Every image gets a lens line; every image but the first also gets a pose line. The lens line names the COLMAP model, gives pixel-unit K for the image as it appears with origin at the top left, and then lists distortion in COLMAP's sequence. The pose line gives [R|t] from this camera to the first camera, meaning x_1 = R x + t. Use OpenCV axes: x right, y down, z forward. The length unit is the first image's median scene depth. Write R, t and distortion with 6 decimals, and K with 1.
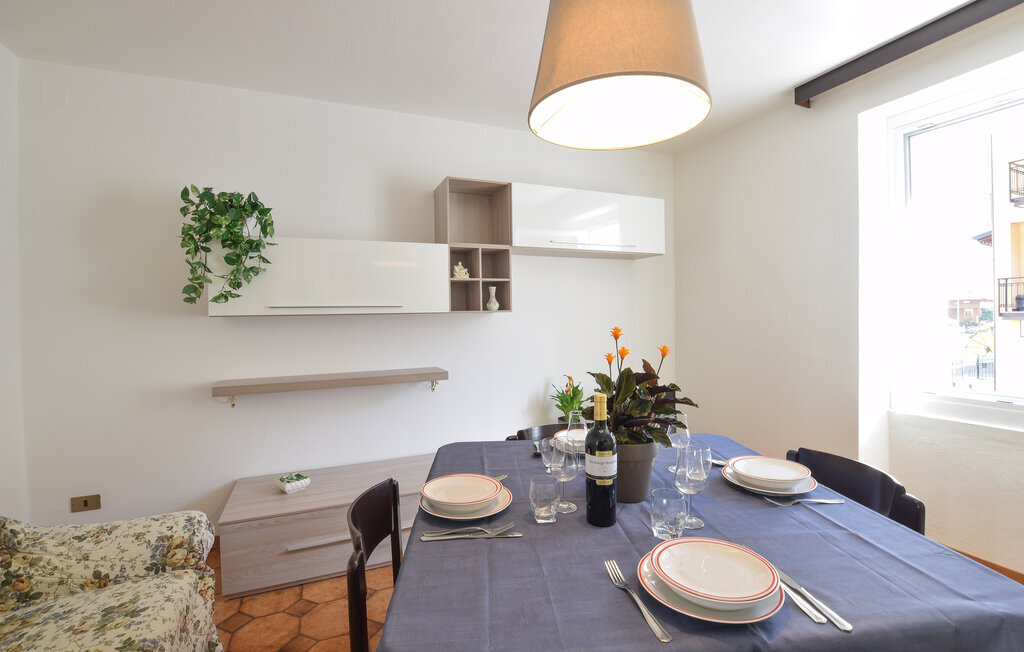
lens RADIAL K [[452.2, 0, 513.9], [0, 452.2, 315.6], [0, 0, 1]] dist [-0.036526, 0.008097]
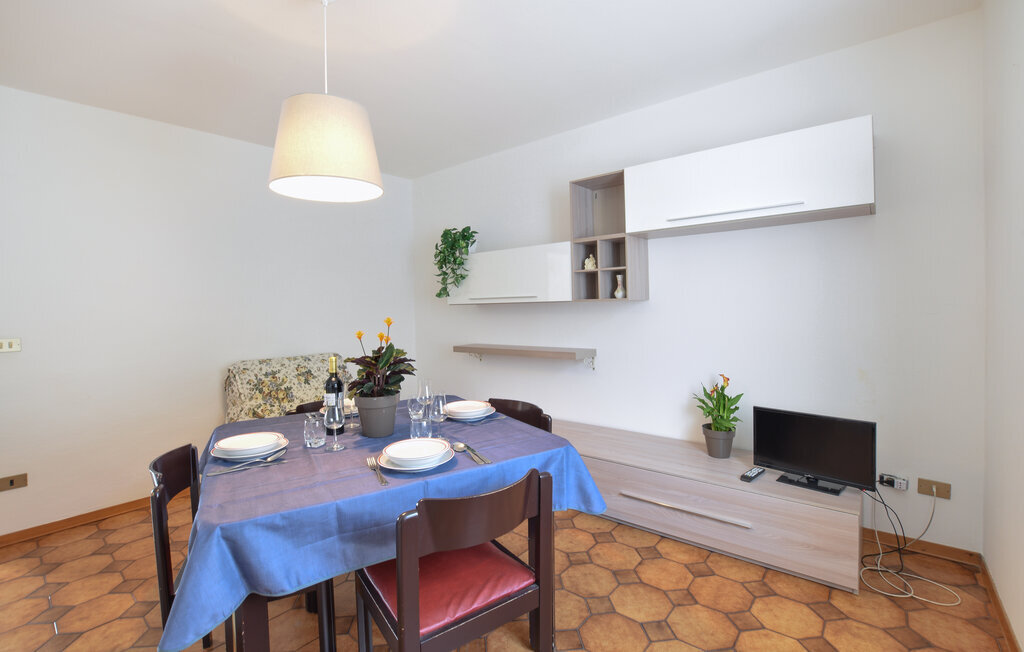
lens RADIAL K [[456.0, 0, 512.2], [0, 456.0, 313.2], [0, 0, 1]] dist [-0.017638, 0.000057]
pose [[0.473079, 0.021835, -0.880749, 0.948755], [0.017287, 0.999270, 0.034059, -0.020962], [0.880850, -0.031338, 0.472356, 0.373746]]
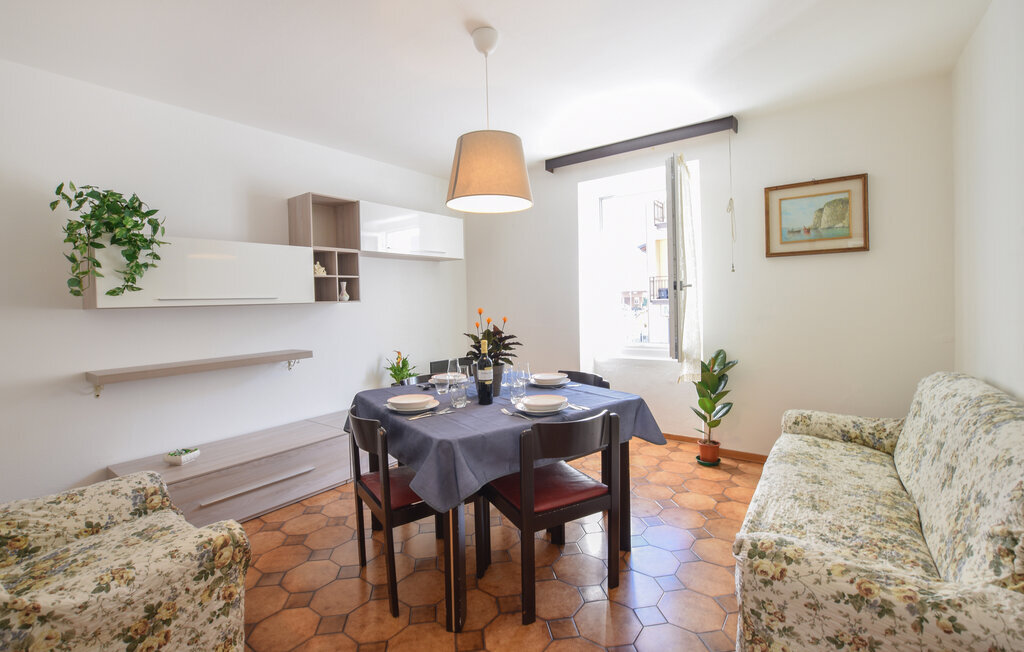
lens RADIAL K [[456.0, 0, 512.2], [0, 456.0, 313.2], [0, 0, 1]] dist [-0.017638, 0.000057]
pose [[0.858390, -0.022913, 0.512486, -0.373684], [0.015810, 0.999709, 0.018216, 0.008863], [-0.512754, -0.007534, 0.858502, -0.410186]]
